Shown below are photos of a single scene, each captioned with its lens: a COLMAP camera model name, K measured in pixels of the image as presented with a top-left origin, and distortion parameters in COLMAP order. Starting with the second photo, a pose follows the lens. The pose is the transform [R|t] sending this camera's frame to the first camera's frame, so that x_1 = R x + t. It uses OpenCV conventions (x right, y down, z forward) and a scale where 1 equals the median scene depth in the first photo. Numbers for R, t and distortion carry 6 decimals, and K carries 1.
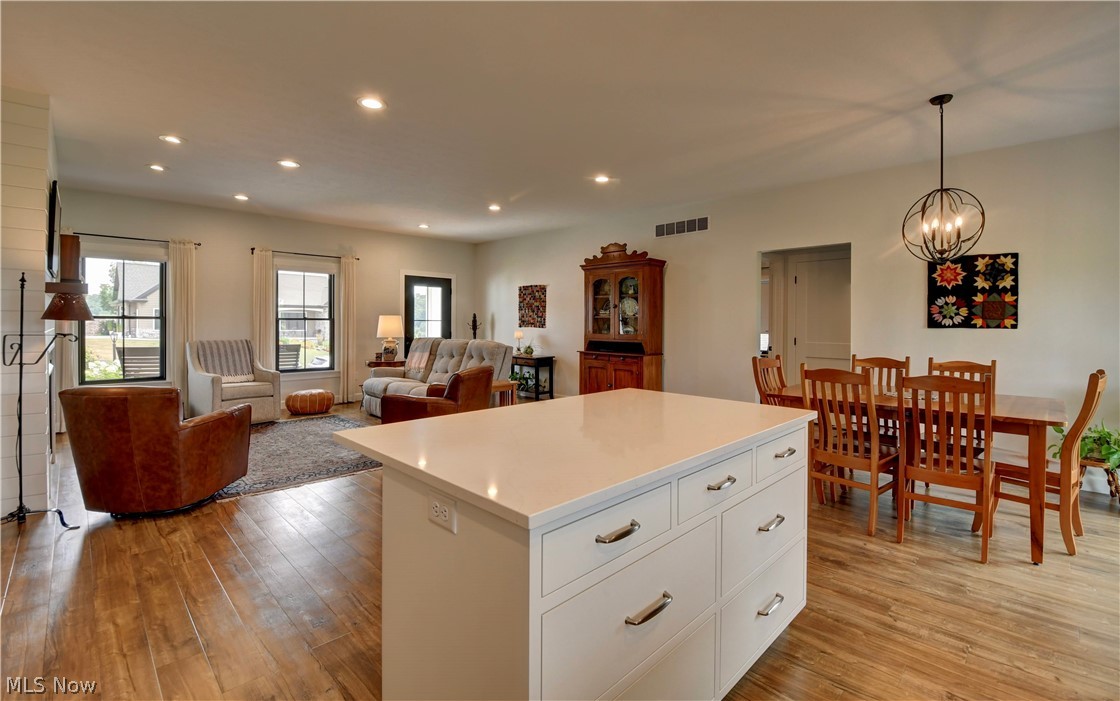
lens RADIAL K [[500.5, 0, 576.6], [0, 500.5, 325.2], [0, 0, 1]] dist [-0.015756, -0.002885]
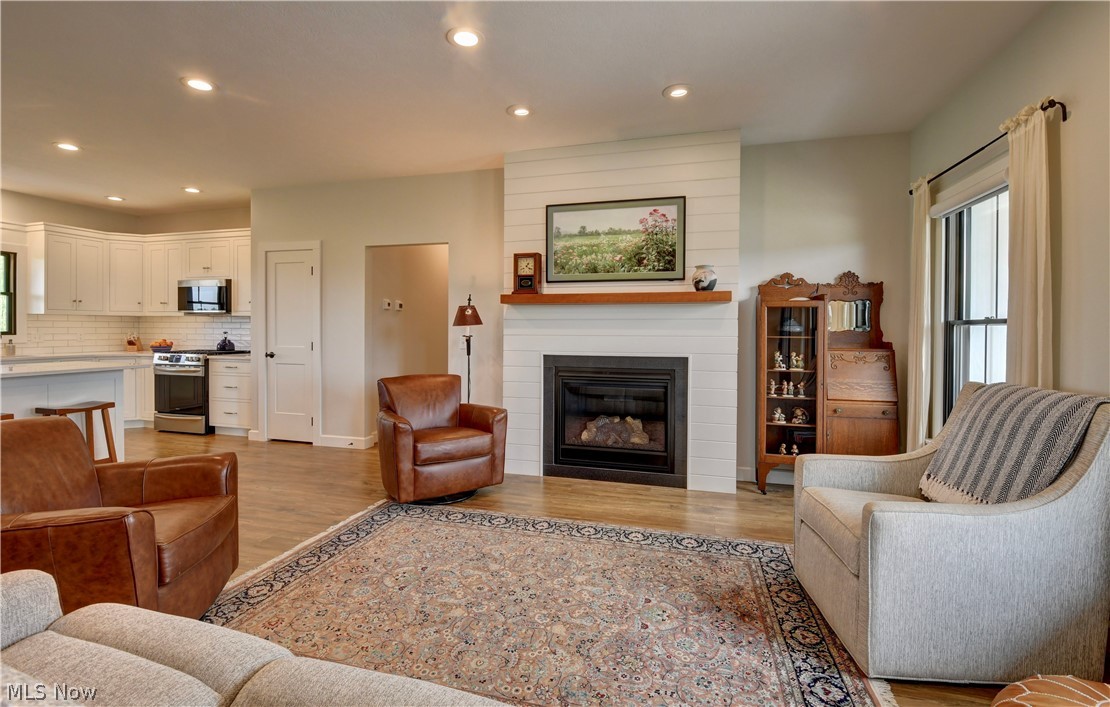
lens RADIAL K [[480.7, 0, 560.8], [0, 480.7, 336.3], [0, 0, 1]] dist [-0.015745, -0.006803]
pose [[-0.877380, -0.004675, -0.479773, -0.308308], [-0.013702, 0.999789, 0.015316, -0.003486], [0.479600, 0.020012, -0.877259, 1.119859]]
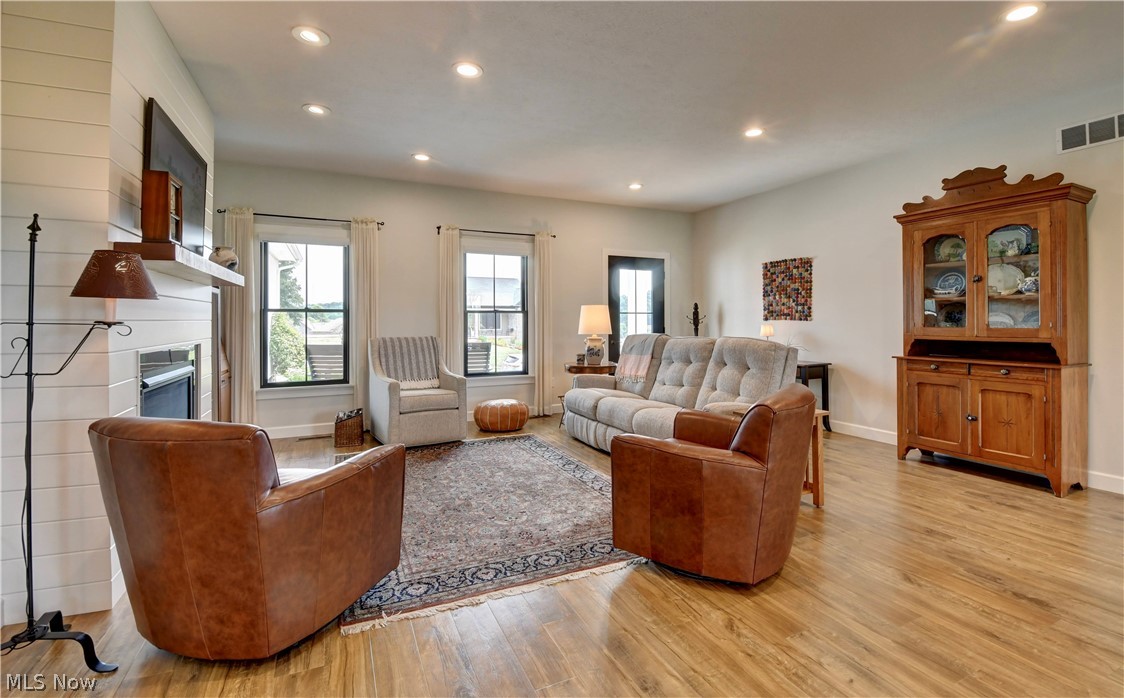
lens RADIAL K [[502.3, 0, 567.8], [0, 502.3, 319.2], [0, 0, 1]] dist [-0.001181, -0.000243]
pose [[0.933795, -0.010202, -0.357663, -0.159794], [0.006496, 0.999912, -0.011564, 0.011956], [0.357750, 0.008475, 0.933779, 0.311664]]
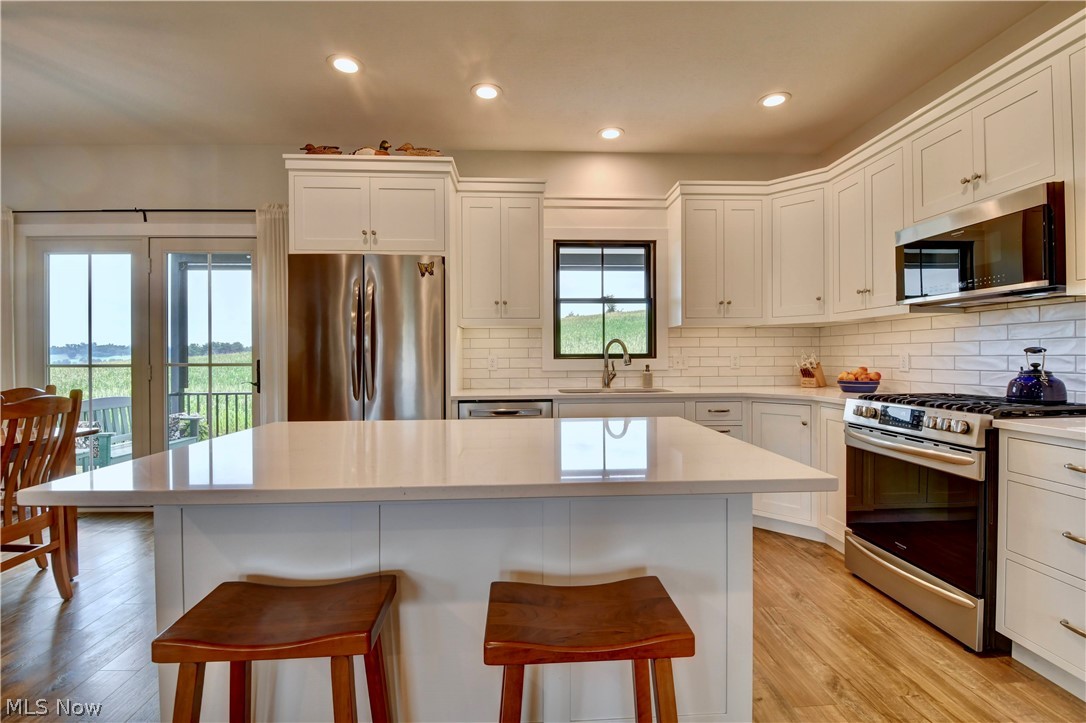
lens RADIAL K [[478.4, 0, 544.6], [0, 478.4, 357.2], [0, 0, 1]] dist [-0.003015, -0.010308]
pose [[-0.720512, -0.001600, 0.693441, -0.155765], [0.004079, 0.999970, 0.006546, 0.014804], [-0.693431, 0.007545, -0.720484, 0.415188]]
